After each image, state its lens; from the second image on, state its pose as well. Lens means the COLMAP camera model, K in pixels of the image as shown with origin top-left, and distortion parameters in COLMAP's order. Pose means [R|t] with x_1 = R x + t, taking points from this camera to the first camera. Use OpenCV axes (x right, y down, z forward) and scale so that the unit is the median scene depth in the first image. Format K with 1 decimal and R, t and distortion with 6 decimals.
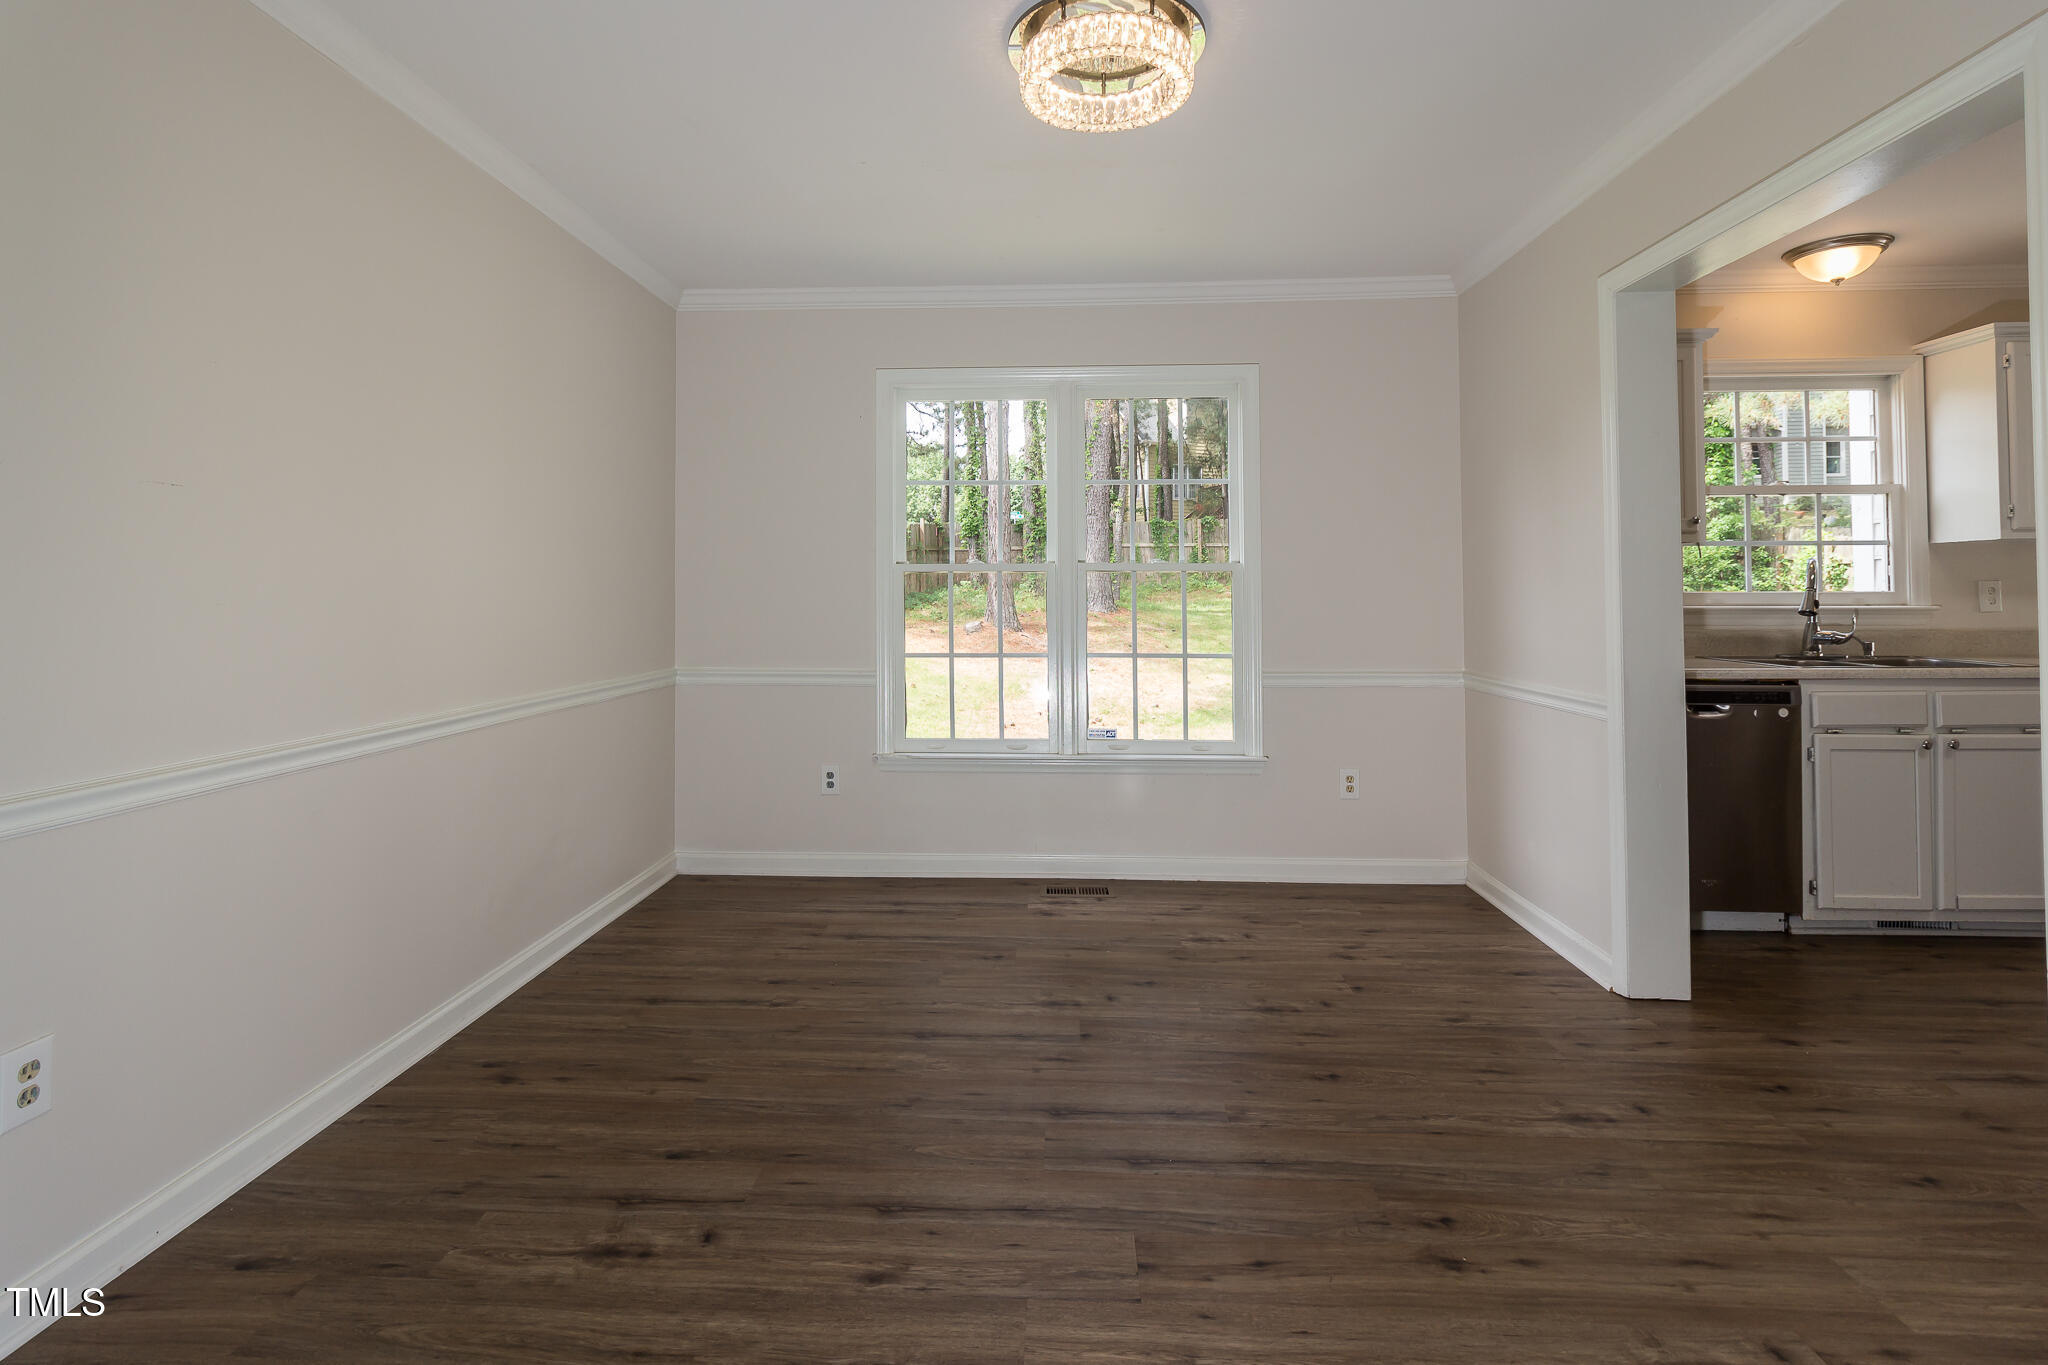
lens RADIAL K [[951.8, 0, 1009.6], [0, 951.8, 572.4], [0, 0, 1]] dist [-0.014912, 0.000424]
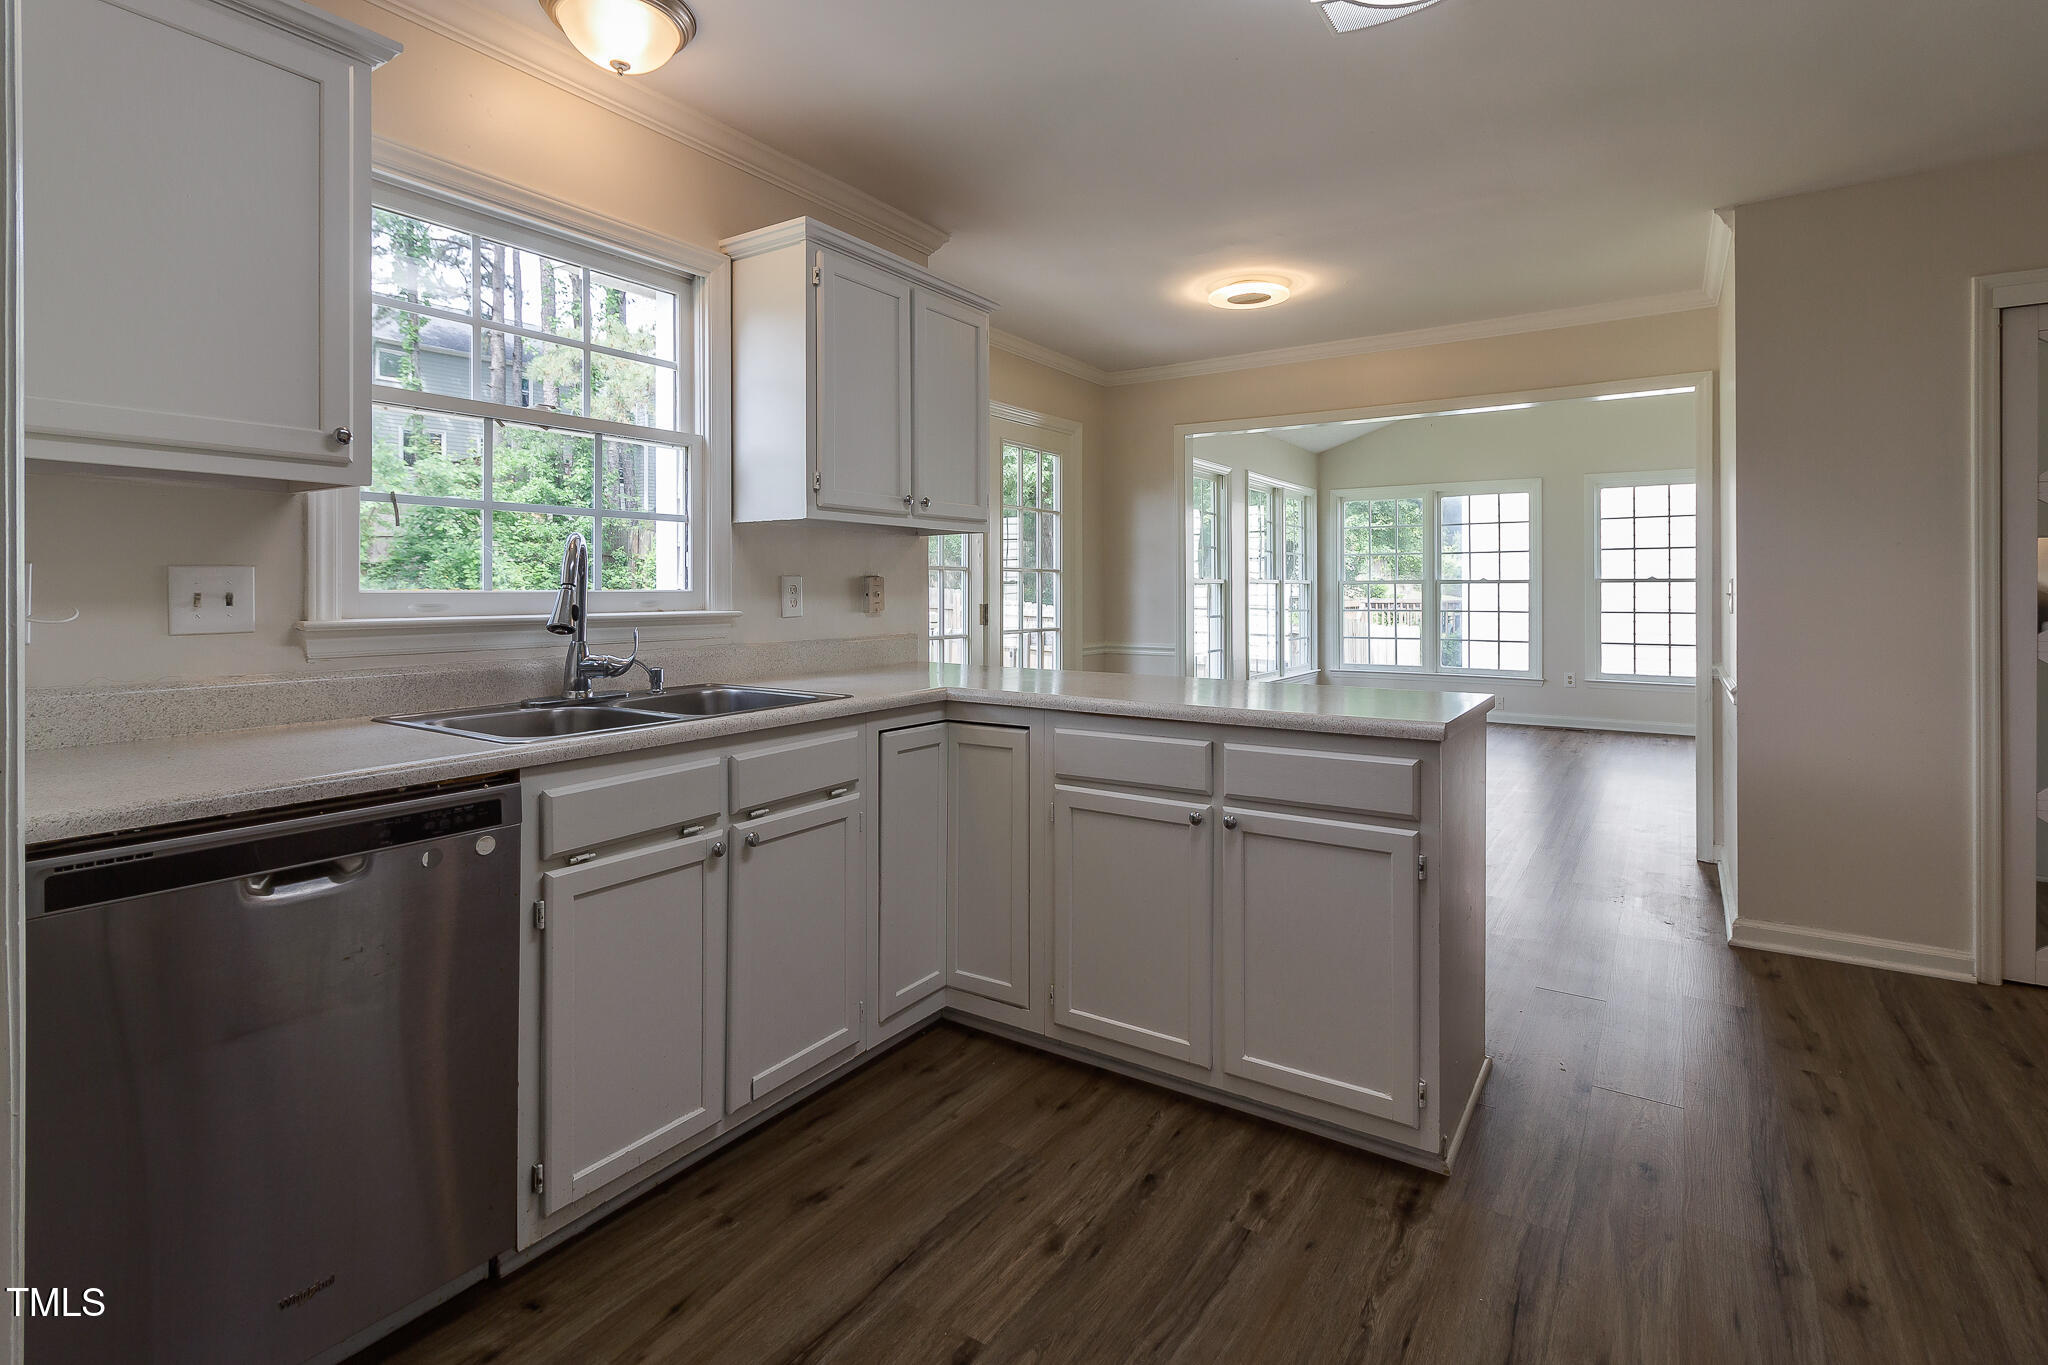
lens RADIAL K [[971.2, 0, 1011.1], [0, 971.2, 585.2], [0, 0, 1]] dist [0.003920, -0.002712]
pose [[0.501779, 0.005452, 0.864979, 0.459472], [-0.019718, 0.999792, 0.005137, 0.008596], [-0.864771, -0.019633, 0.501782, 0.457000]]
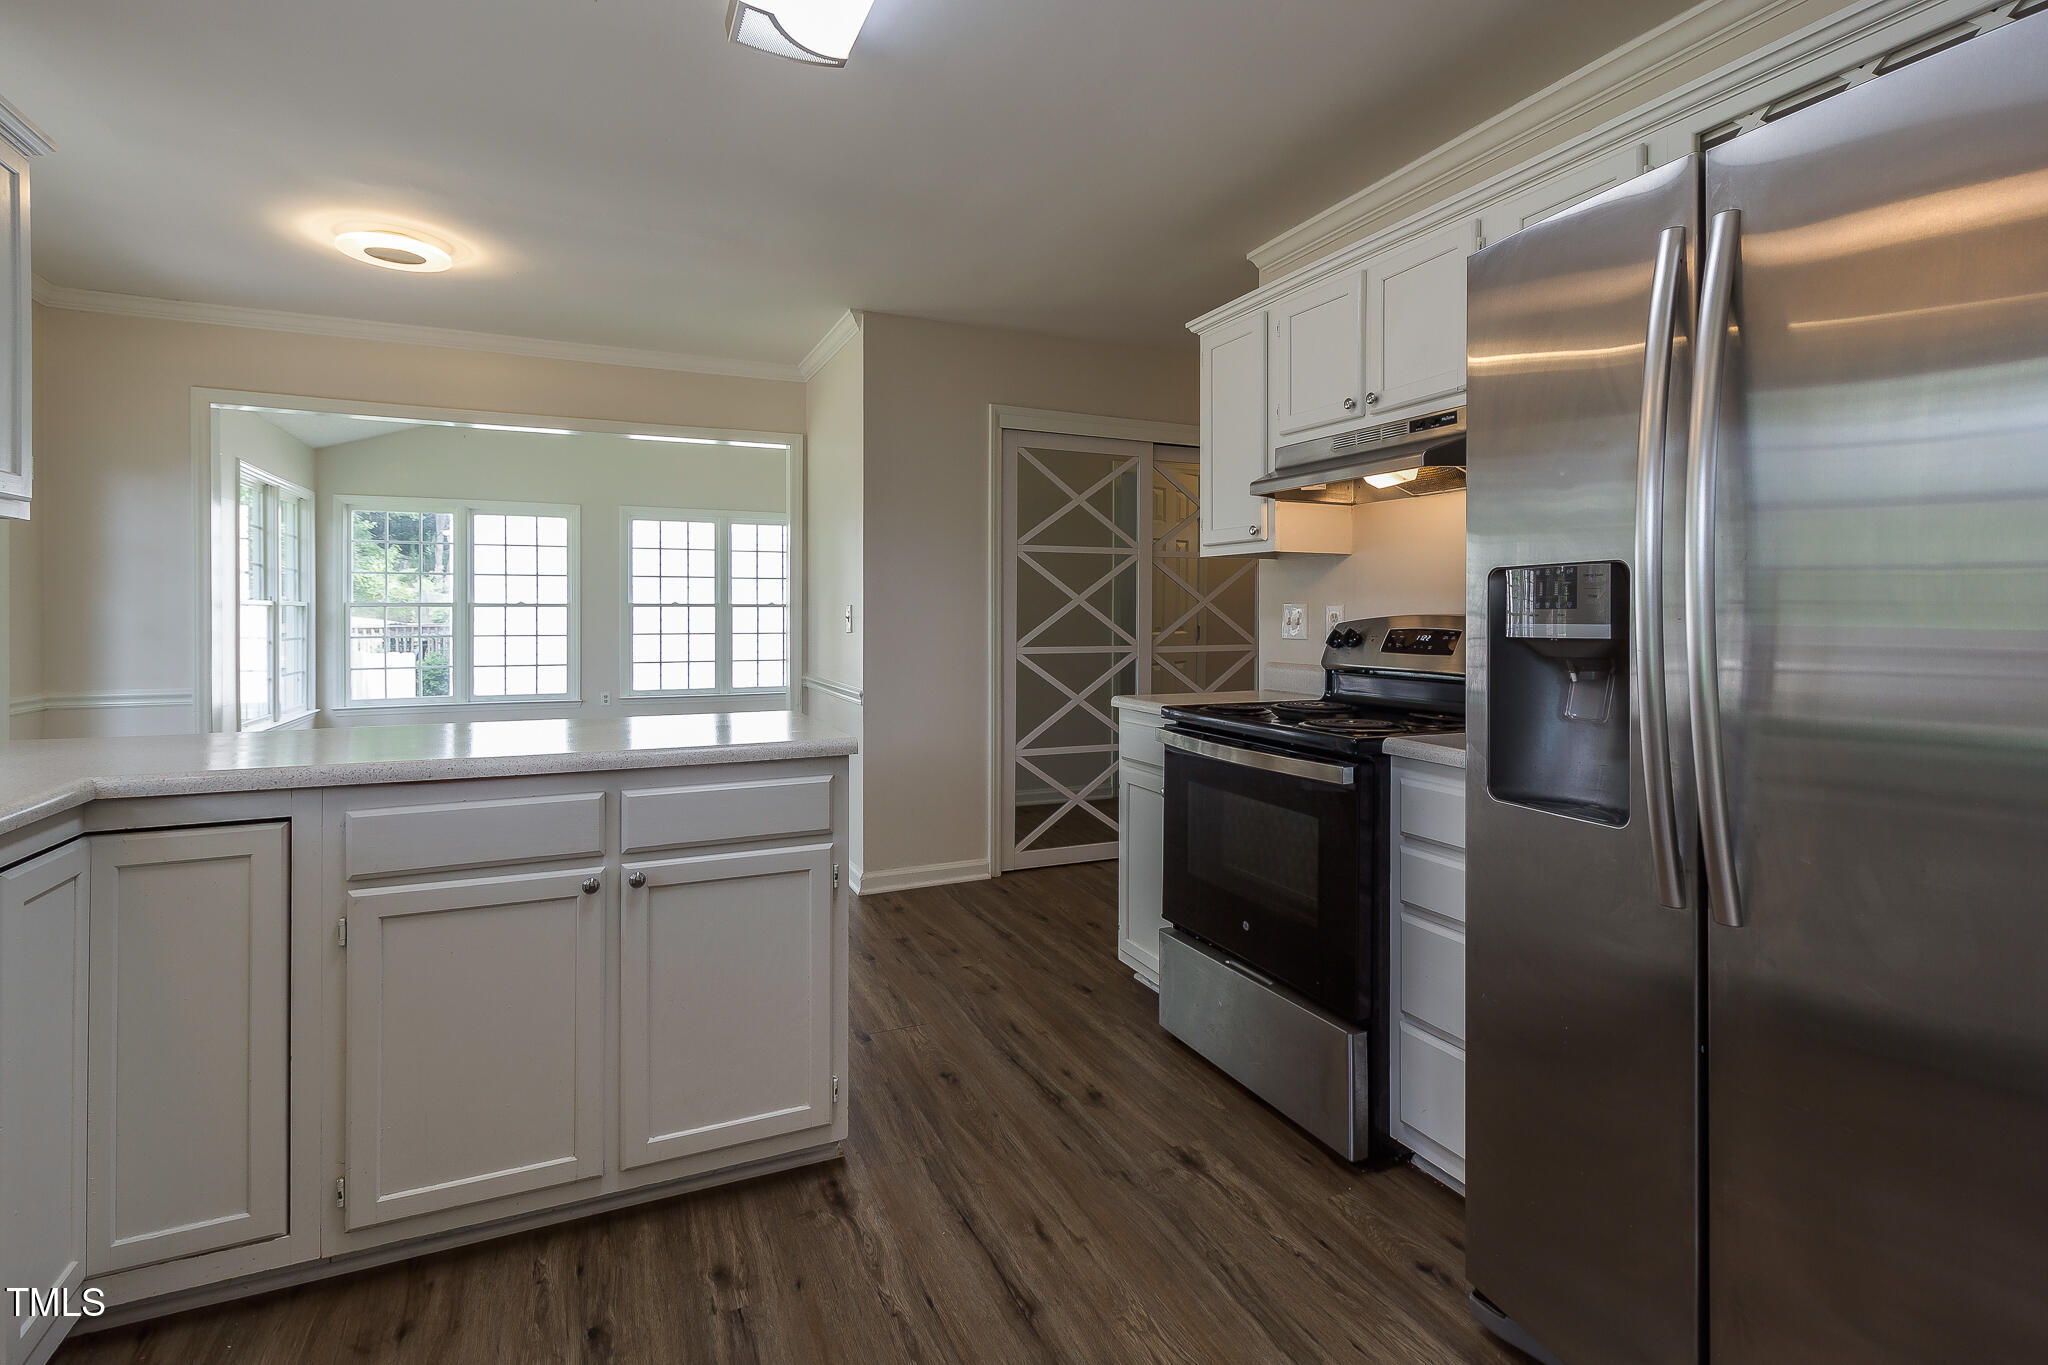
lens RADIAL K [[971.2, 0, 1027.7], [0, 971.2, 610.5], [0, 0, 1]] dist [0.003920, -0.002712]
pose [[-0.477364, 0.003901, 0.878697, 0.482986], [-0.019430, 0.999699, -0.014994, 0.013479], [-0.878491, -0.024231, -0.477144, 0.698832]]
